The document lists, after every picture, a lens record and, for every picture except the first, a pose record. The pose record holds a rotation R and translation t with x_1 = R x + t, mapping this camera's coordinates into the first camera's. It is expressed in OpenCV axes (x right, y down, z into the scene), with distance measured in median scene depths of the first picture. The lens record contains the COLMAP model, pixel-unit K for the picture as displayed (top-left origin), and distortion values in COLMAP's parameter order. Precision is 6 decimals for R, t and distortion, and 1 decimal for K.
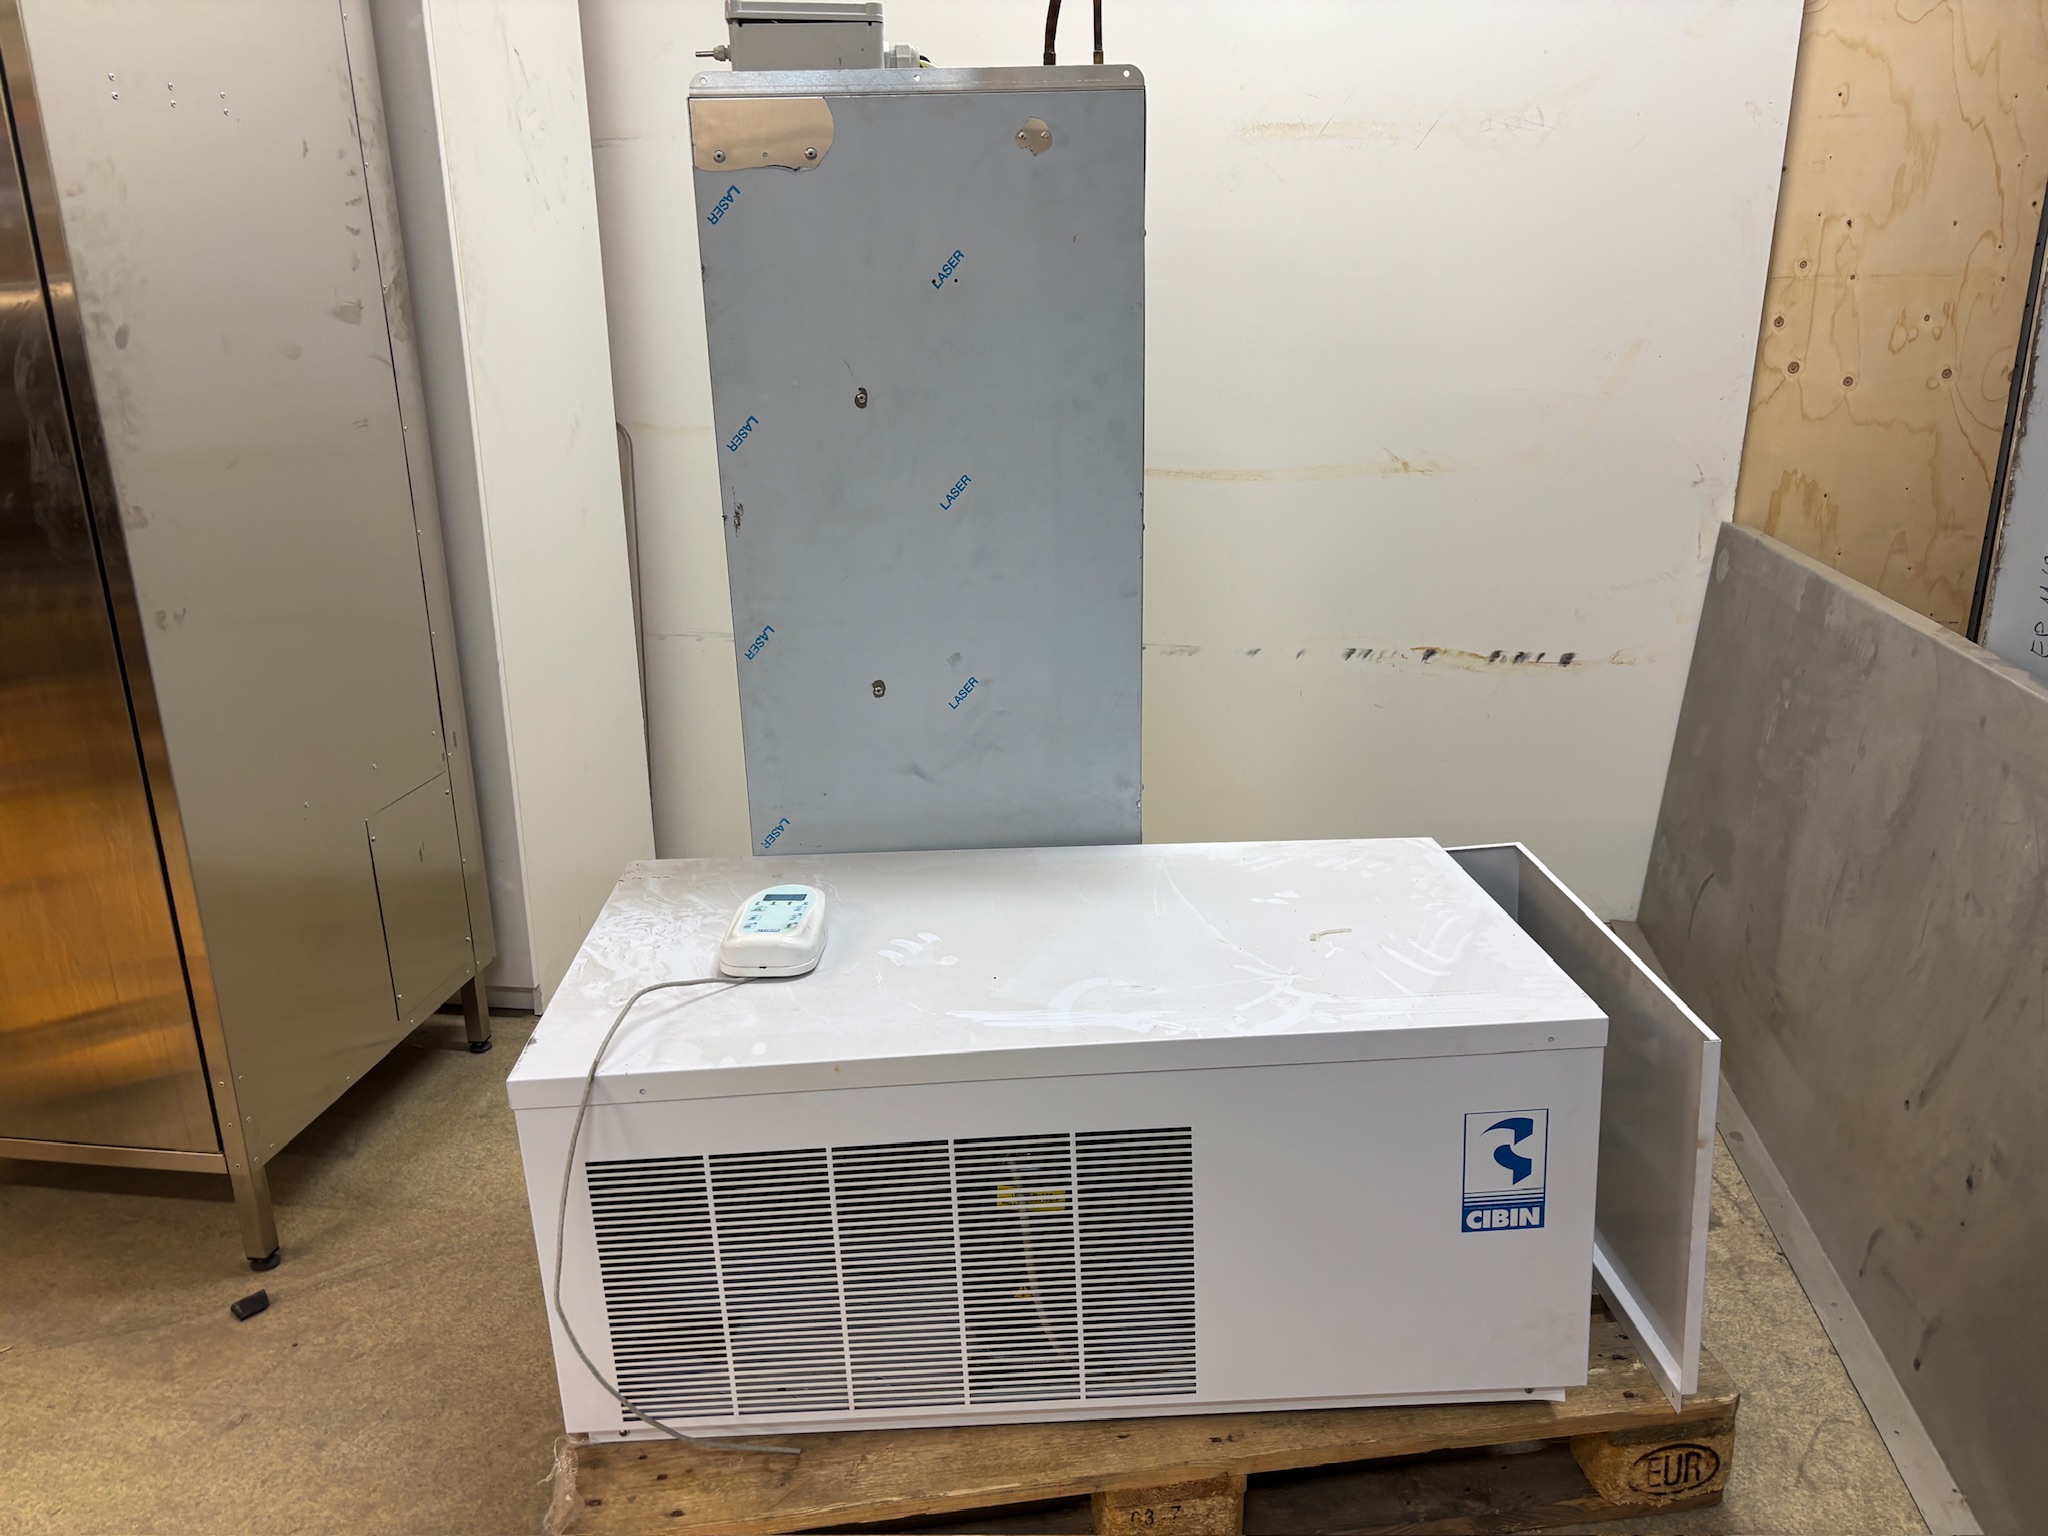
lens RADIAL K [[1553.8, 0, 1024.0], [0, 1553.8, 768.0], [0, 0, 1]] dist [0.034215, -0.047646]
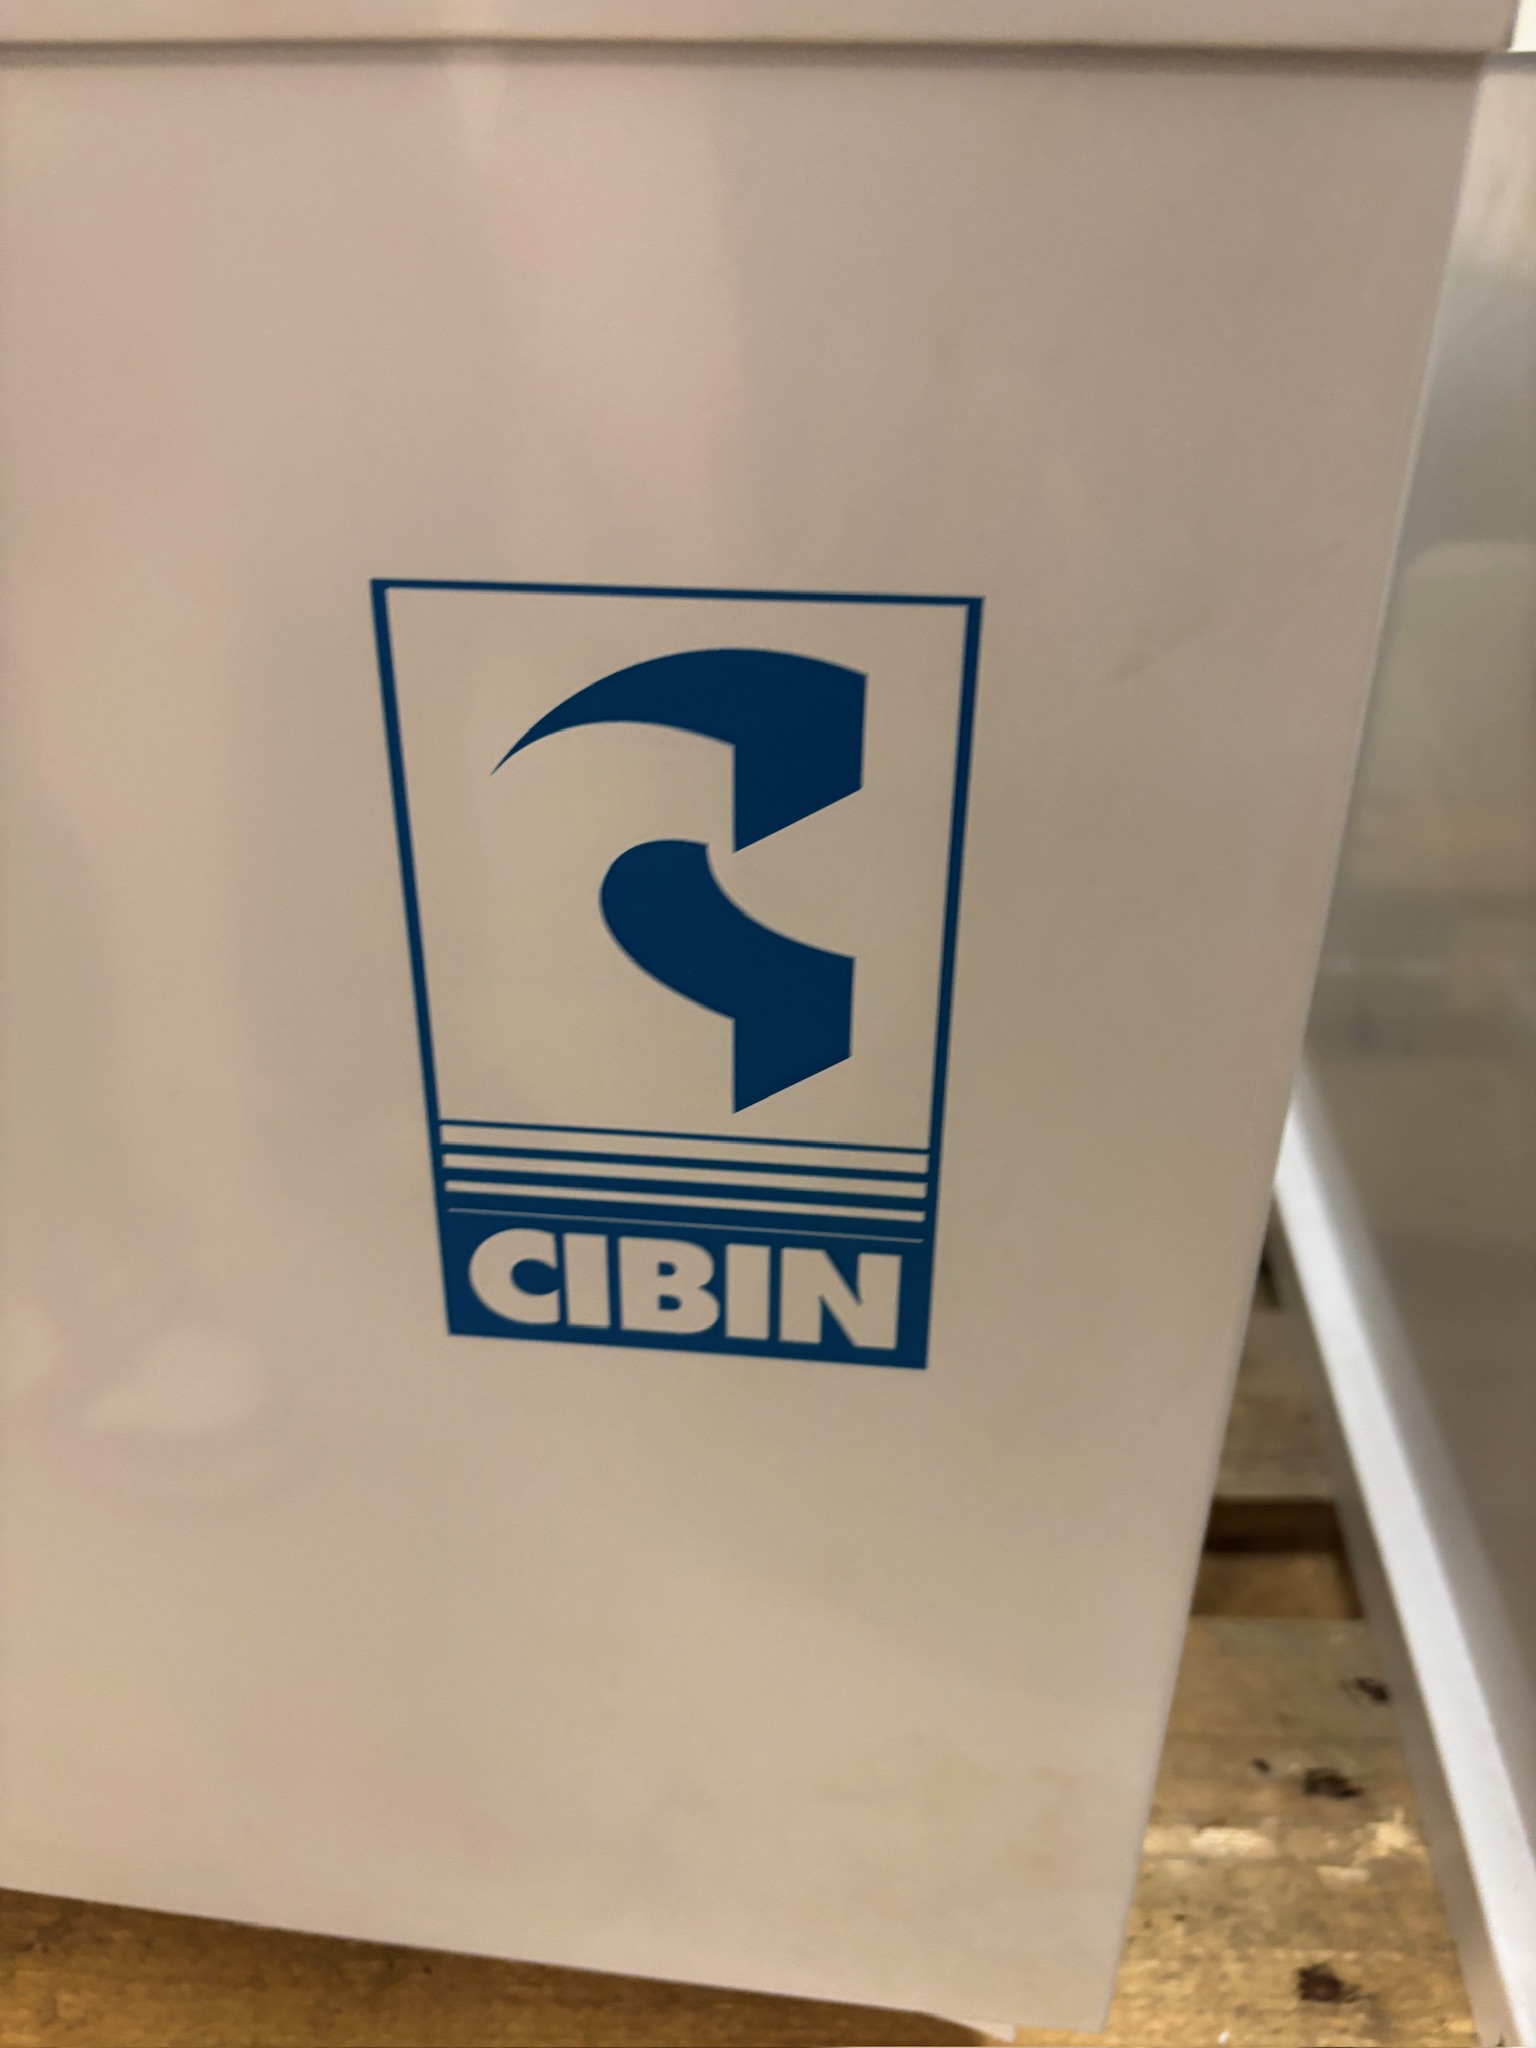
lens RADIAL K [[1553.8, 0, 768.0], [0, 1553.8, 1024.0], [0, 0, 1]] dist [0.034215, -0.047646]
pose [[0.989156, 0.112676, -0.094203, 0.307778], [-0.085994, 0.964304, 0.250447, 0.203887], [0.119060, -0.239631, 0.963536, 0.791653]]
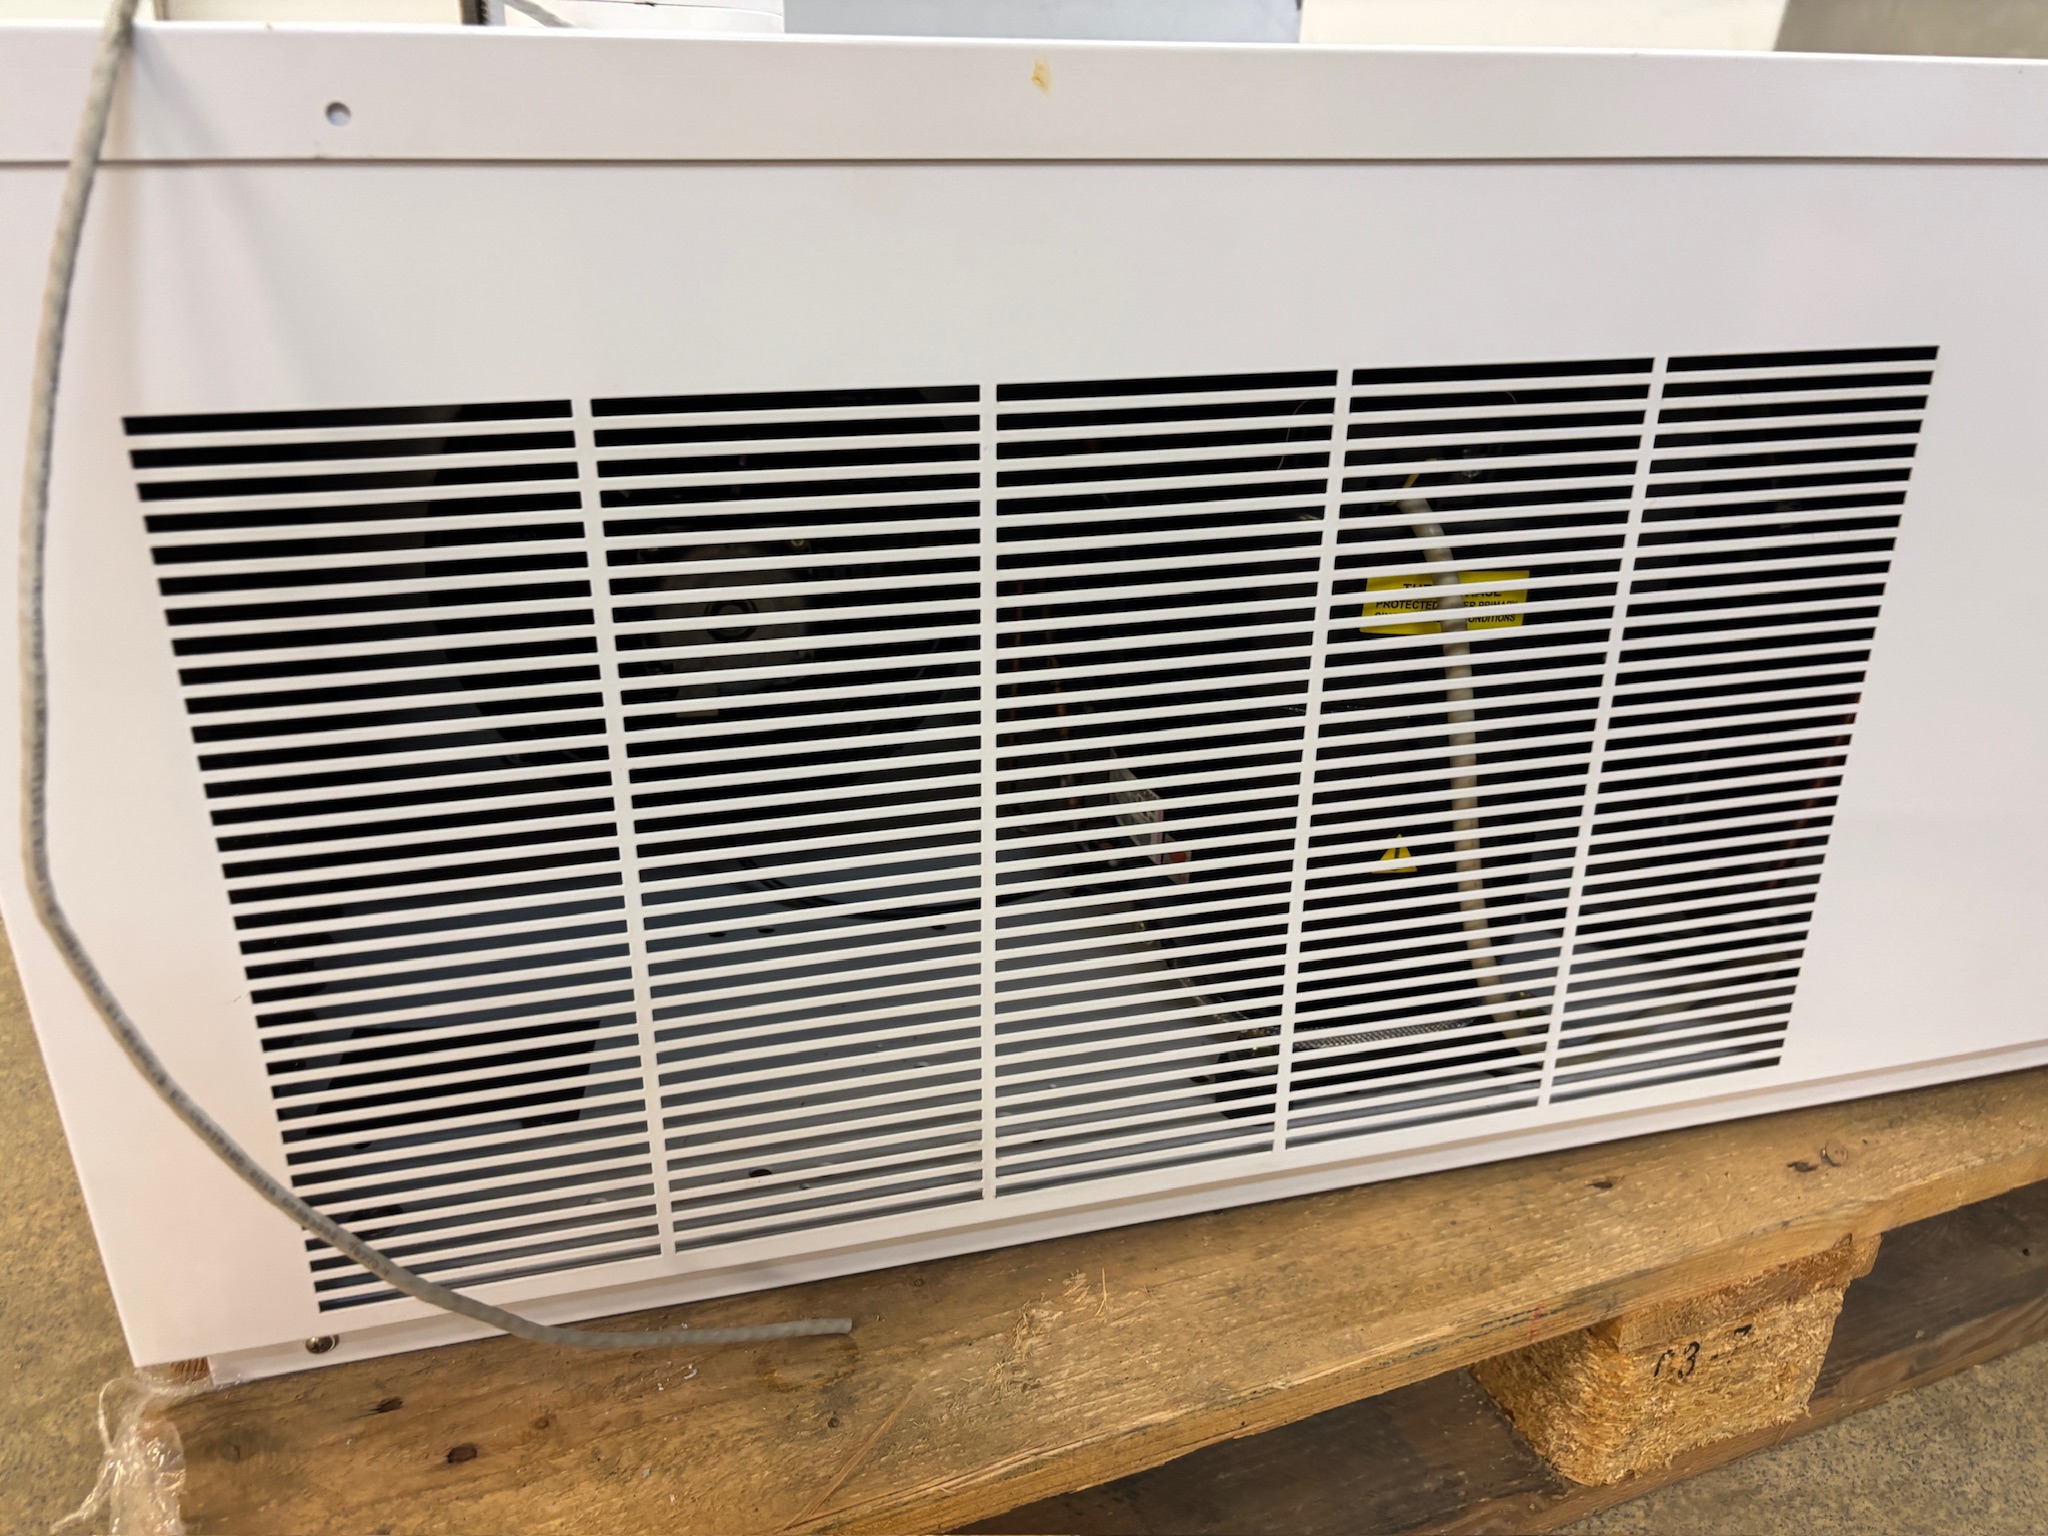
lens RADIAL K [[1553.8, 0, 1024.0], [0, 1553.8, 768.0], [0, 0, 1]] dist [0.034215, -0.047646]
pose [[0.967257, -0.049384, 0.248950, -0.181842], [0.022649, 0.993769, 0.109133, 0.260243], [-0.252788, -0.099921, 0.962348, 0.629307]]
